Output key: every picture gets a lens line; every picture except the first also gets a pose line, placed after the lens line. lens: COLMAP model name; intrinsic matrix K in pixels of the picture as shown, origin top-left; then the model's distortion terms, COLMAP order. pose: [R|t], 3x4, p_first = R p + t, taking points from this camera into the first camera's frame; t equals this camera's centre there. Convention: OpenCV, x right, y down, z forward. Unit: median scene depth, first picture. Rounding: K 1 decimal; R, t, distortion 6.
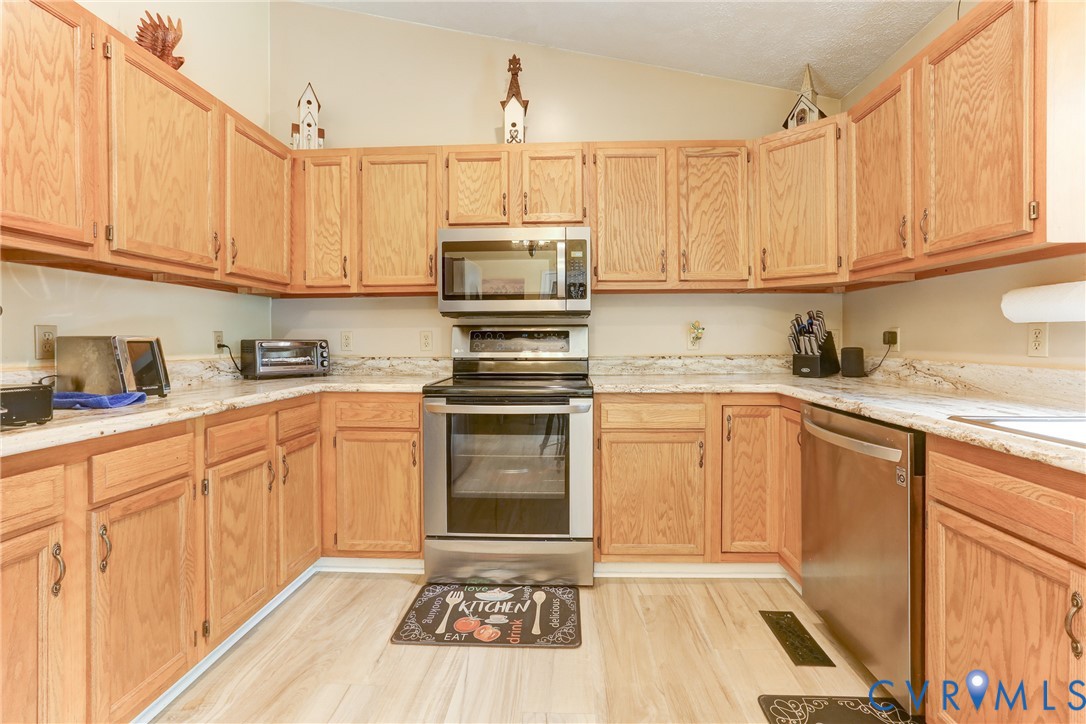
lens RADIAL K [[495.8, 0, 546.8], [0, 495.8, 342.5], [0, 0, 1]] dist [-0.036931, 0.022687]
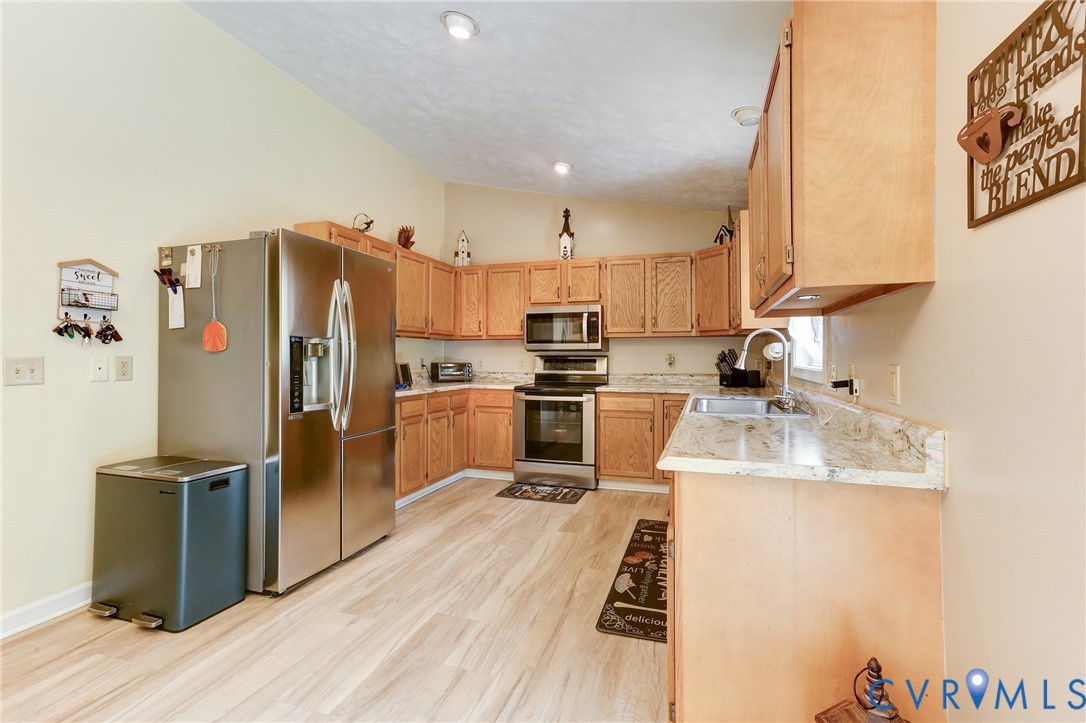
lens RADIAL K [[503.0, 0, 539.8], [0, 503.0, 356.0], [0, 0, 1]] dist [-0.060660, 0.050991]
pose [[0.960562, 0.005173, -0.278018, 0.421215], [-0.006801, 0.999965, -0.004891, -0.028610], [0.277983, 0.006589, 0.960563, -0.955635]]
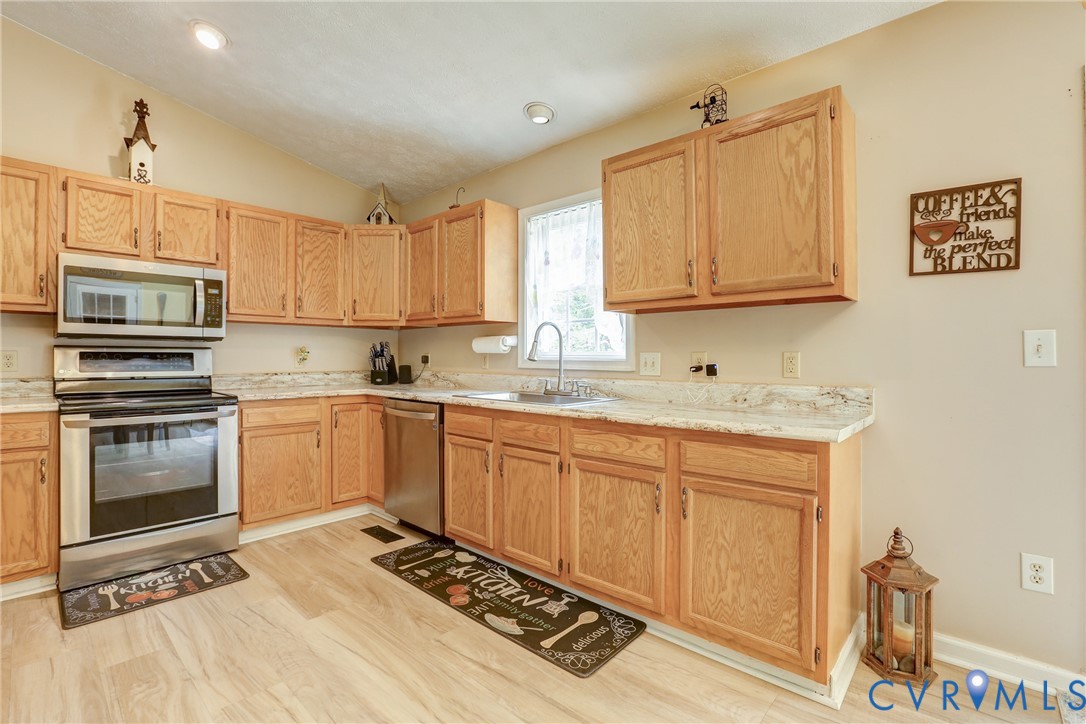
lens RADIAL K [[500.2, 0, 556.4], [0, 500.2, 357.7], [0, 0, 1]] dist [-0.061957, 0.022278]
pose [[0.628635, 0.005020, 0.777684, -0.366634], [0.000386, 0.999977, -0.006766, -0.004083], [-0.777701, 0.004554, 0.628618, -0.452006]]
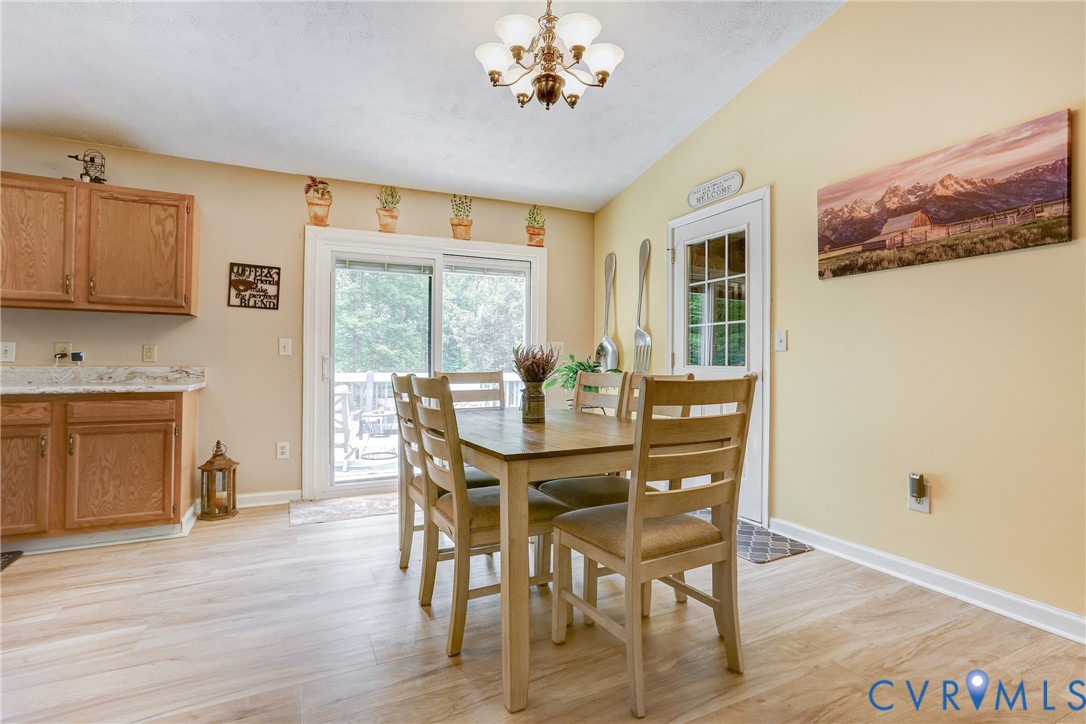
lens RADIAL K [[498.2, 0, 542.8], [0, 498.2, 352.2], [0, 0, 1]] dist [-0.029476, 0.020376]
pose [[-0.485299, 0.018525, 0.874152, -1.213909], [-0.004970, 0.999701, -0.023945, 0.030279], [-0.874334, -0.015965, -0.485061, -0.517474]]
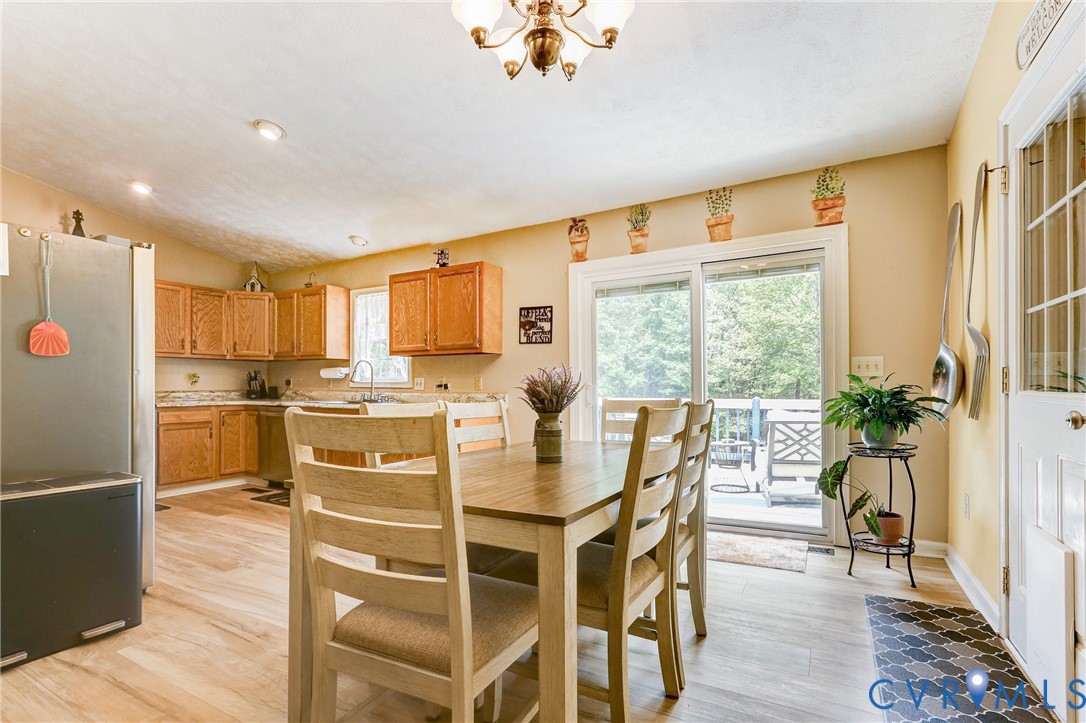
lens RADIAL K [[505.5, 0, 585.3], [0, 505.5, 386.0], [0, 0, 1]] dist [-0.039519, 0.013882]
pose [[0.403082, 0.004775, 0.915152, -1.045169], [0.002071, 0.999979, -0.006129, 0.027838], [-0.915162, 0.004366, 0.403063, -1.448811]]
